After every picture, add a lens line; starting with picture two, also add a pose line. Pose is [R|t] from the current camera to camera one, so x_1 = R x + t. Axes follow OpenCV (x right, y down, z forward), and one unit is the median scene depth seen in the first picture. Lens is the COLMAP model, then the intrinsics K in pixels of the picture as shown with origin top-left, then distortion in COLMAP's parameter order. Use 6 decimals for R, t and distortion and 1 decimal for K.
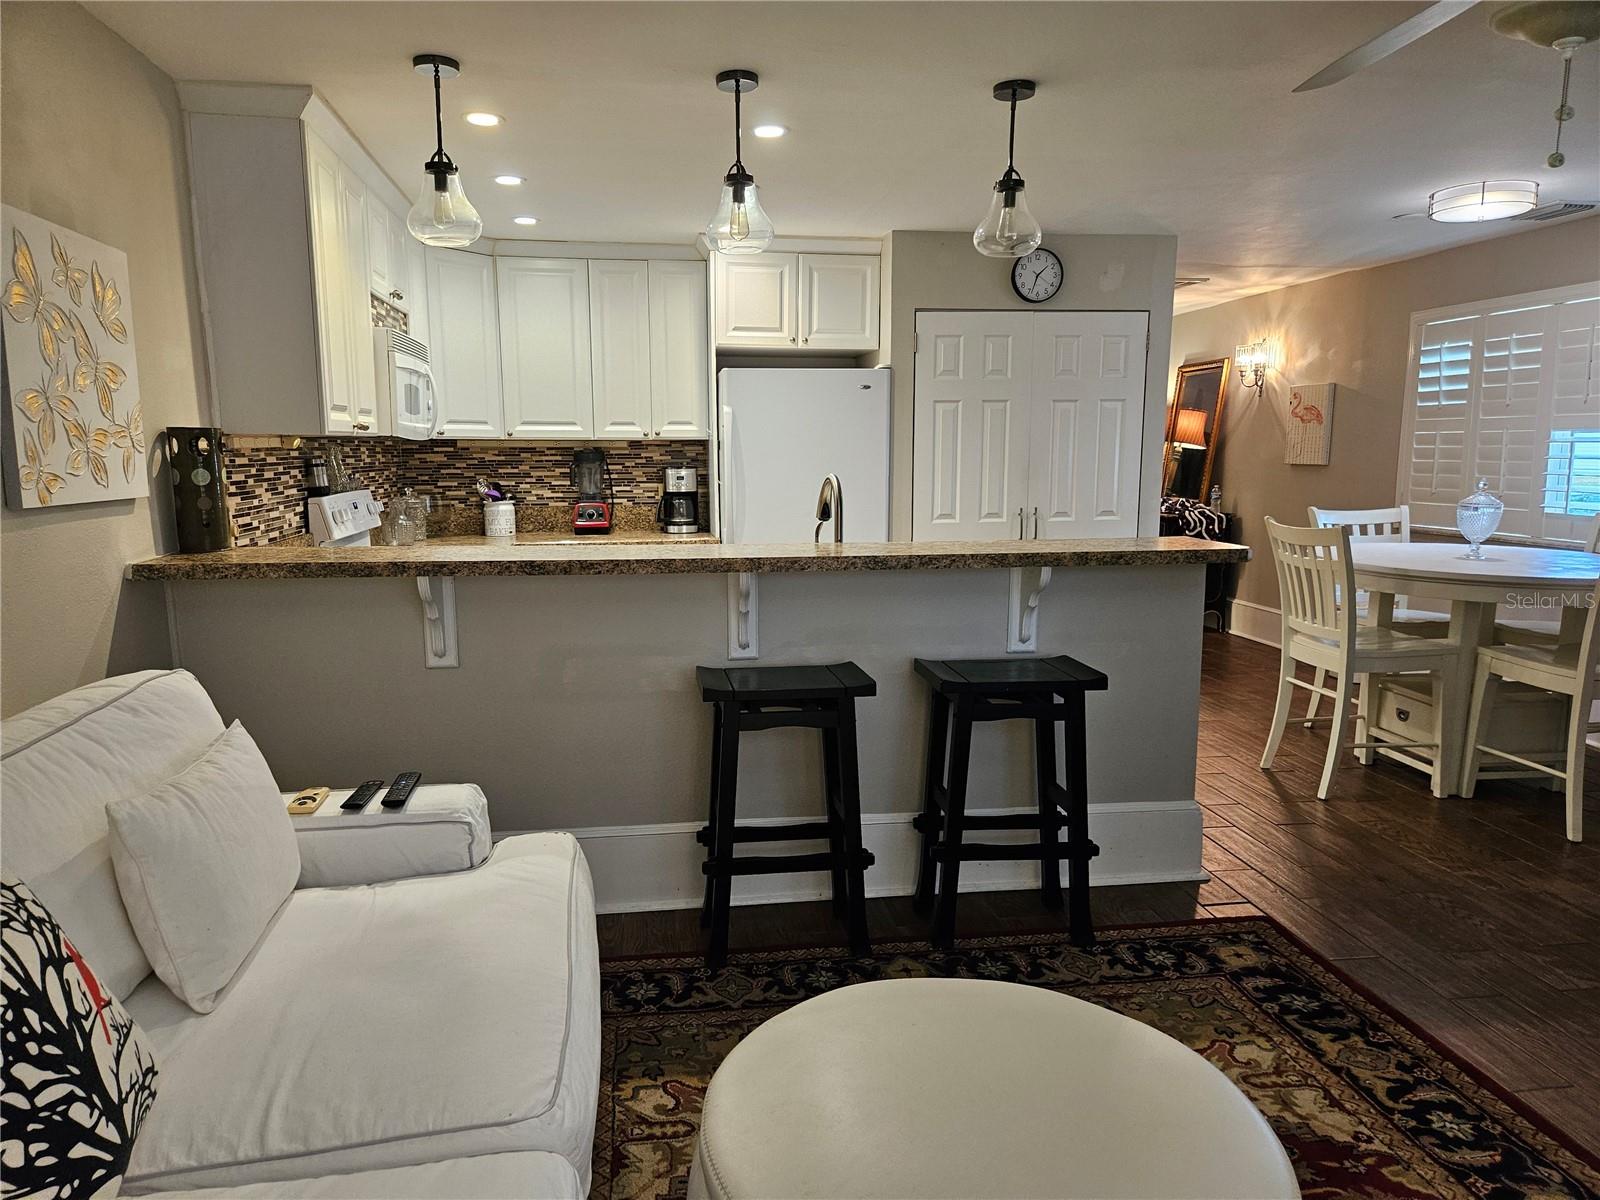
lens RADIAL K [[1069.4, 0, 789.1], [0, 1069.4, 605.9], [0, 0, 1]] dist [0.079657, -0.071385]
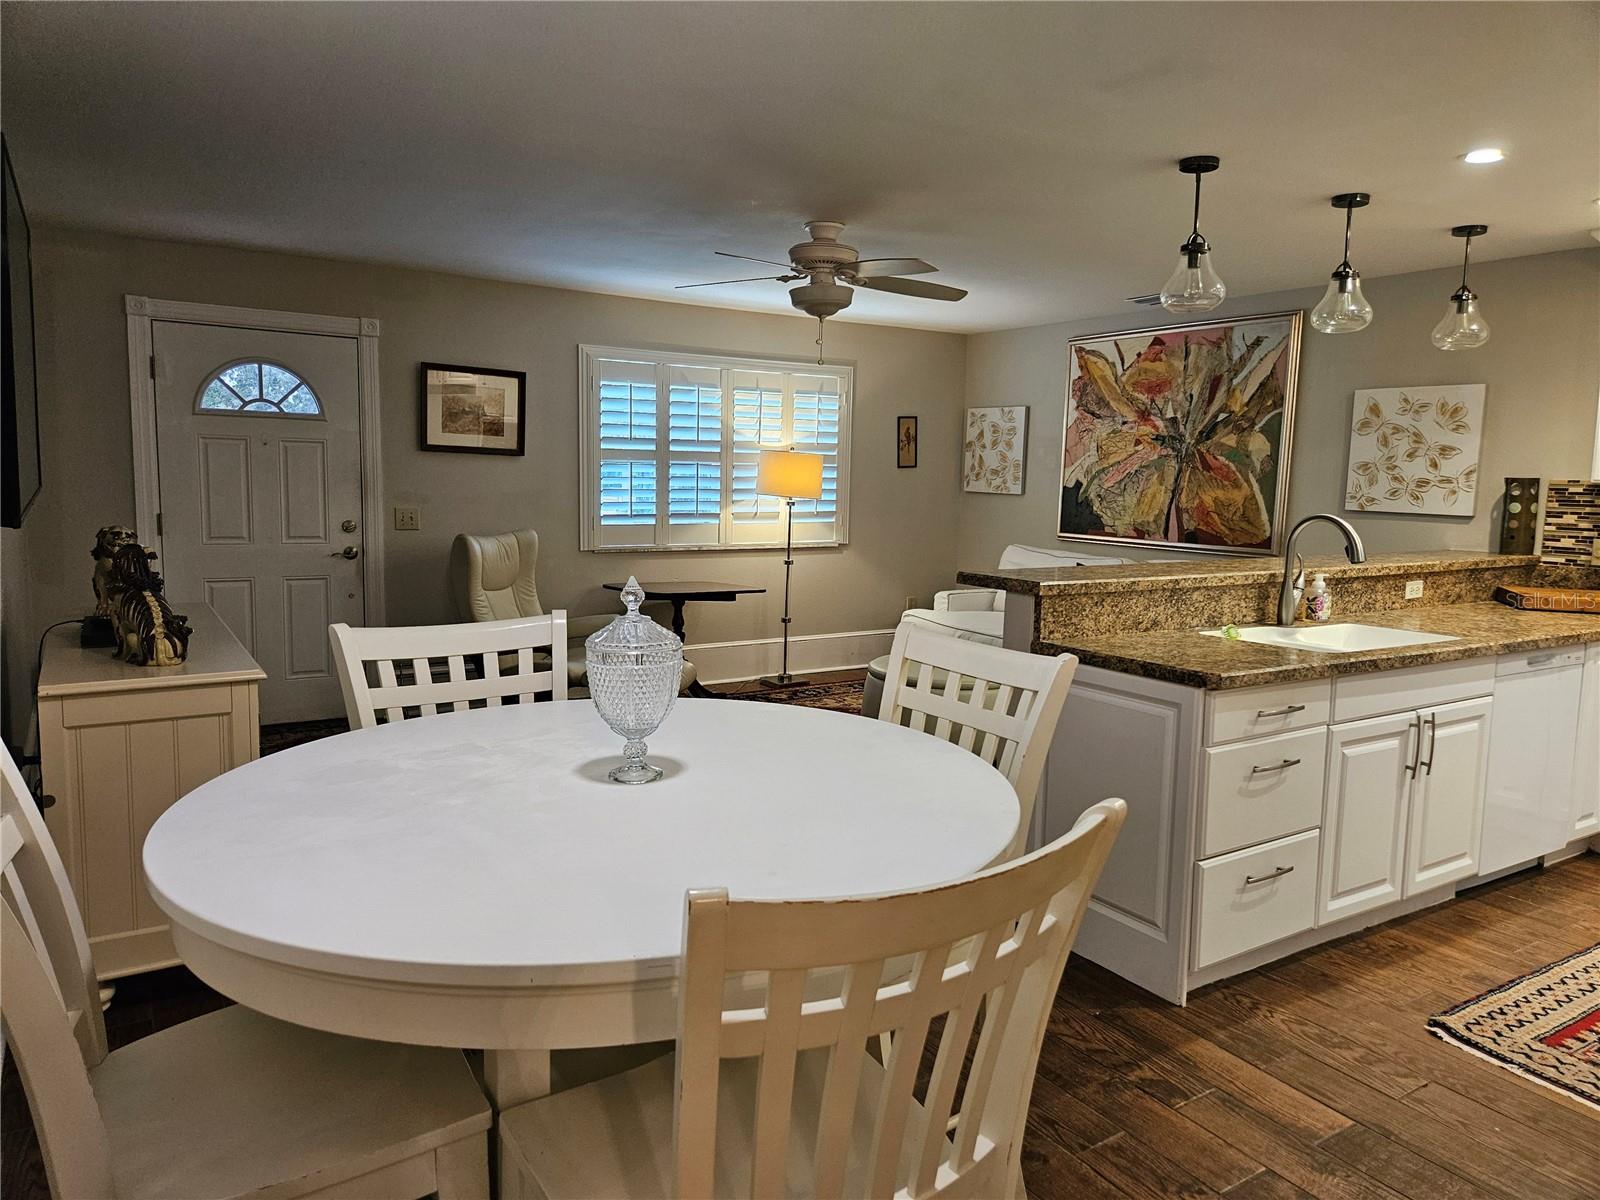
lens RADIAL K [[1069.4, 0, 789.1], [0, 1069.4, 605.9], [0, 0, 1]] dist [0.079657, -0.071385]
pose [[-0.912907, 0.034677, -0.406691, 0.605294], [-0.079724, 0.962044, 0.260989, -0.172966], [0.400305, 0.270682, -0.875493, 1.108669]]
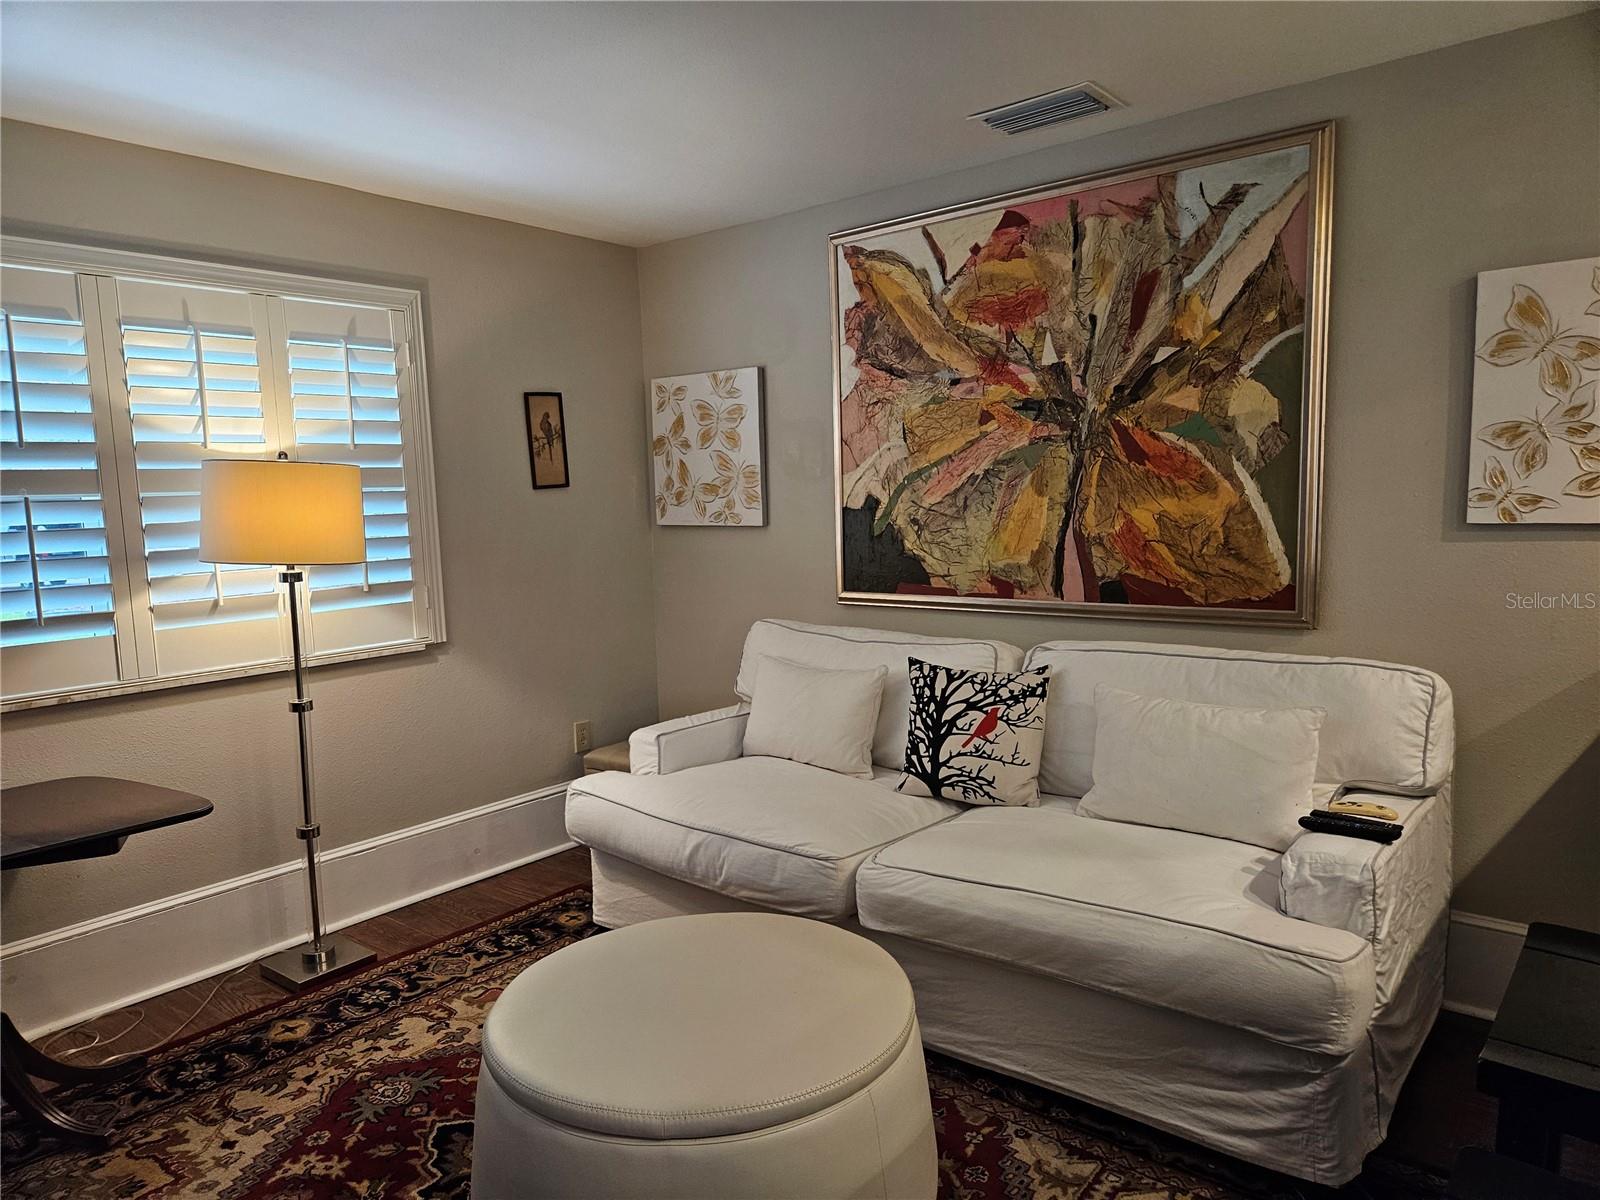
lens RADIAL K [[1092.6, 0, 790.7], [0, 1092.6, 621.9], [0, 0, 1]] dist [0.075112, -0.071026]
pose [[-0.740761, 0.104647, -0.663568, 0.281744], [-0.065966, 0.971687, 0.226878, -0.087209], [0.668522, 0.211835, -0.712884, 0.571014]]
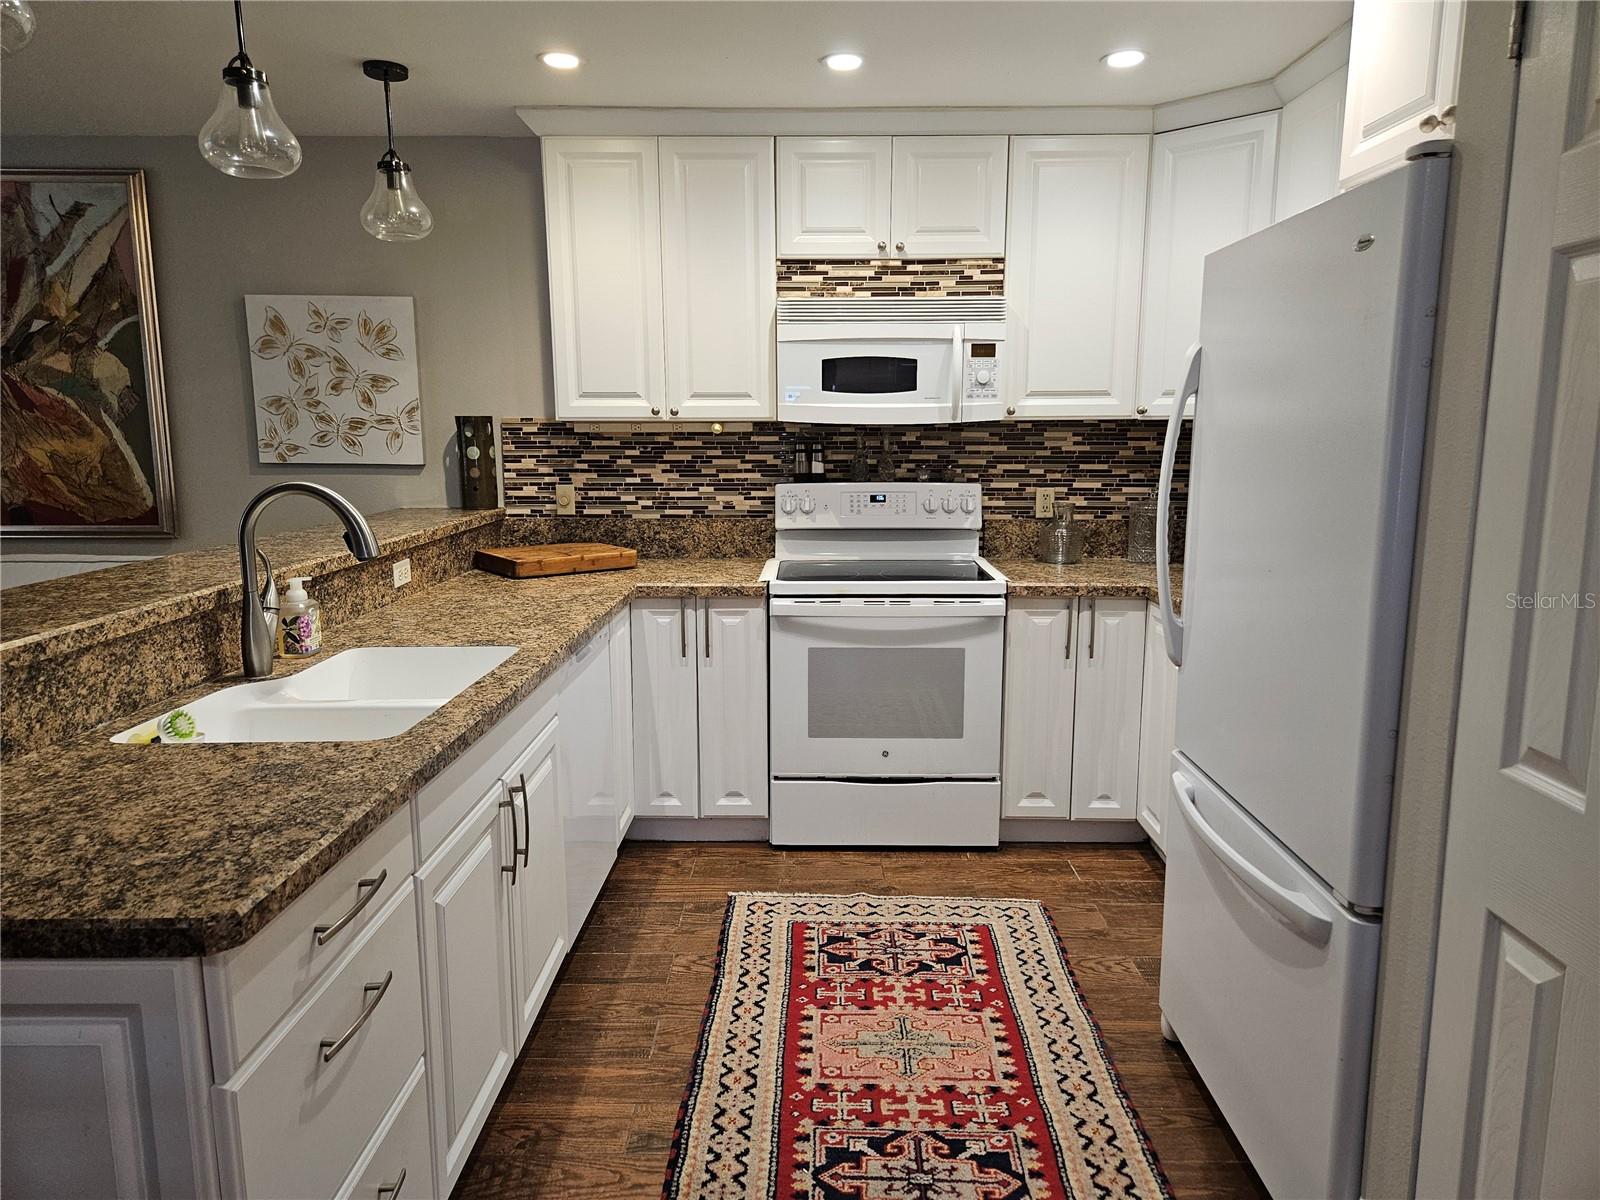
lens RADIAL K [[1069.6, 0, 800.5], [0, 1069.6, 590.3], [0, 0, 1]] dist [0.076799, -0.065365]
pose [[-0.158408, 0.156492, -0.974893, 0.388030], [-0.145376, 0.972903, 0.179795, -0.137408], [0.976613, 0.170207, -0.131366, 0.873105]]
